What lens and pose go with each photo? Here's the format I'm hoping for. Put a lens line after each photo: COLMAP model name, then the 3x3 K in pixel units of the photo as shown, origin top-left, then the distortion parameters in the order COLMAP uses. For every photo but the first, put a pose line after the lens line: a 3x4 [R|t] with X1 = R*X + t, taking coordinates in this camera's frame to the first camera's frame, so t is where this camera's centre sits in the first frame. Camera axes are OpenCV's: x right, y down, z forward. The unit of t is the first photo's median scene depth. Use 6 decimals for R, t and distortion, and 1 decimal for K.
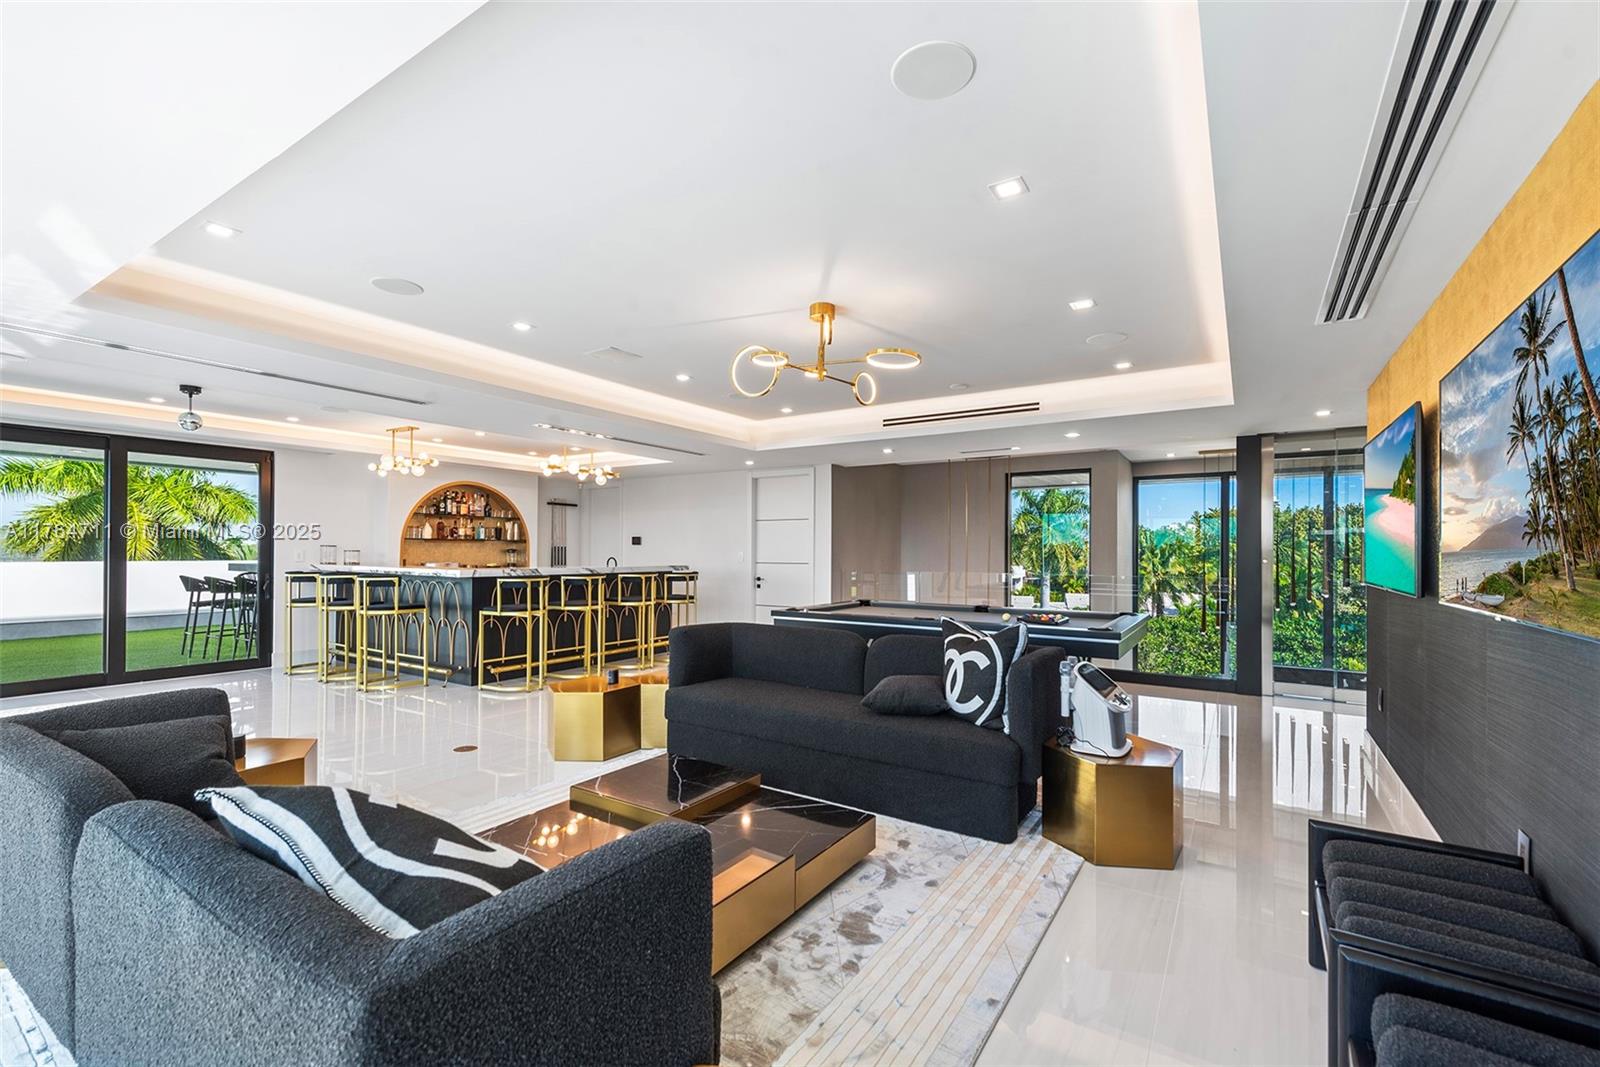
lens RADIAL K [[745.4, 0, 800.0], [0, 745.4, 533.5], [0, 0, 1]] dist [0.000389, 0.000002]
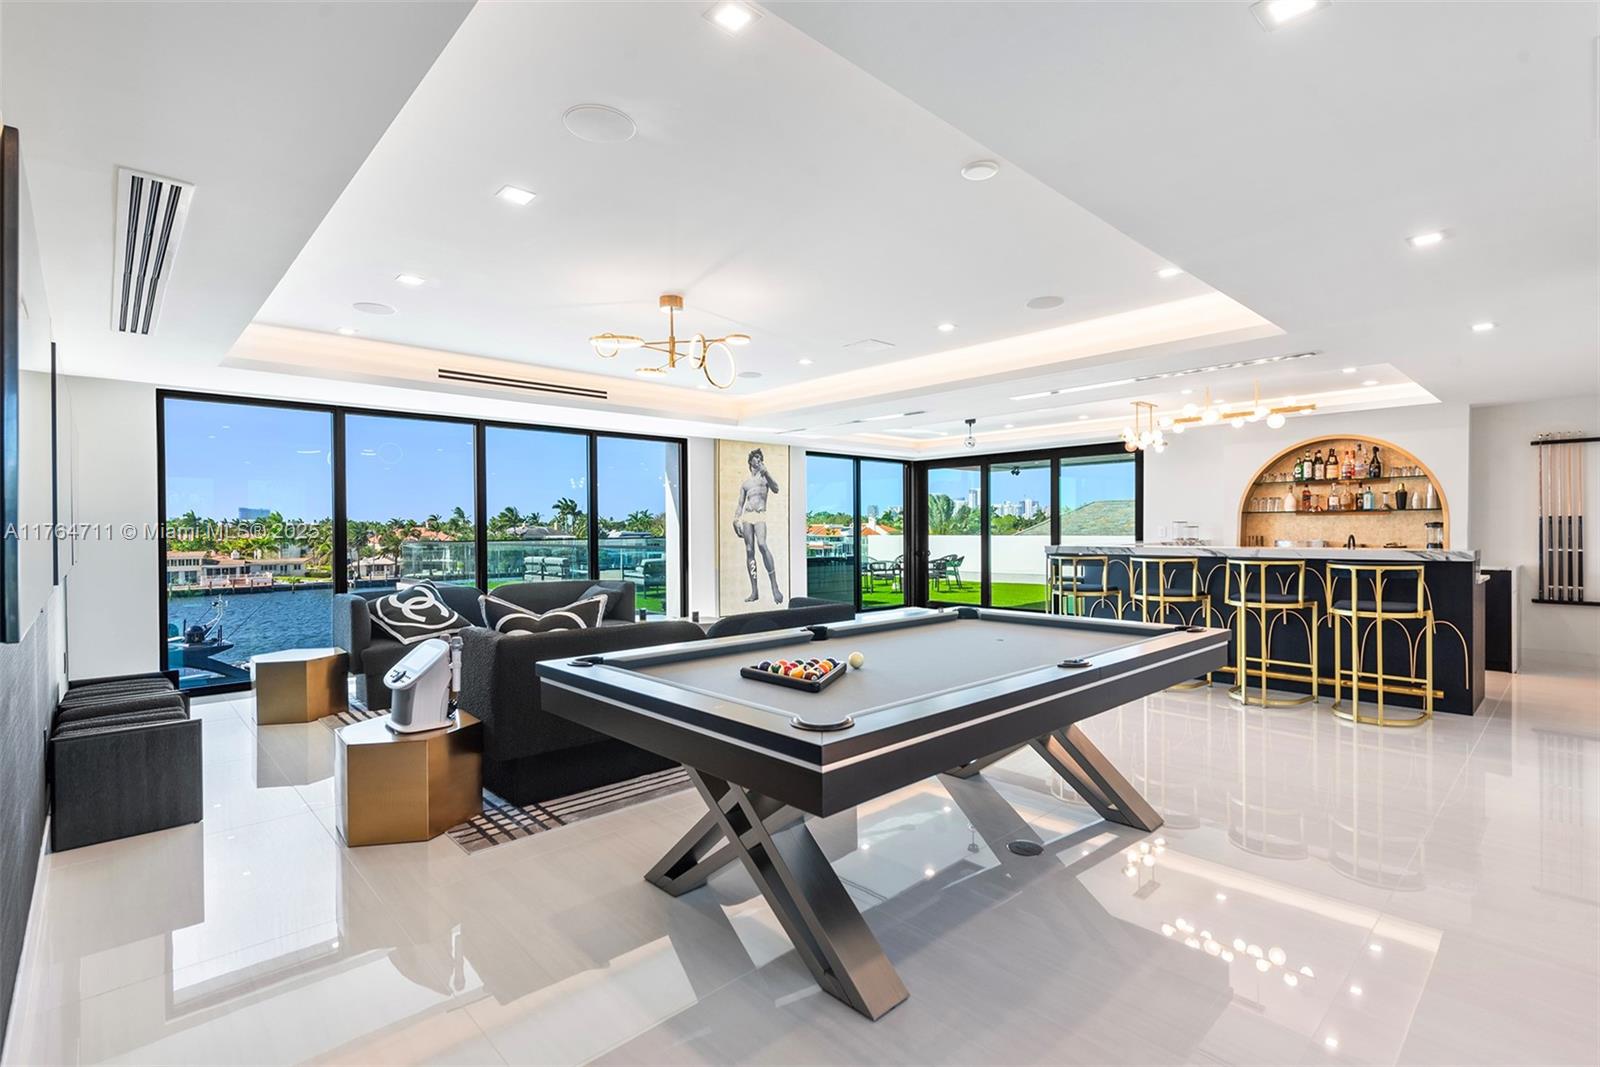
lens RADIAL K [[736.5, 0, 800.0], [0, 736.5, 533.5], [0, 0, 1]] dist [0.009565, -0.000004]
pose [[-0.268948, 0.013437, -0.963061, 0.492451], [0.035064, 0.999376, 0.004152, 0.010307], [0.962516, -0.032652, -0.269252, 0.729114]]
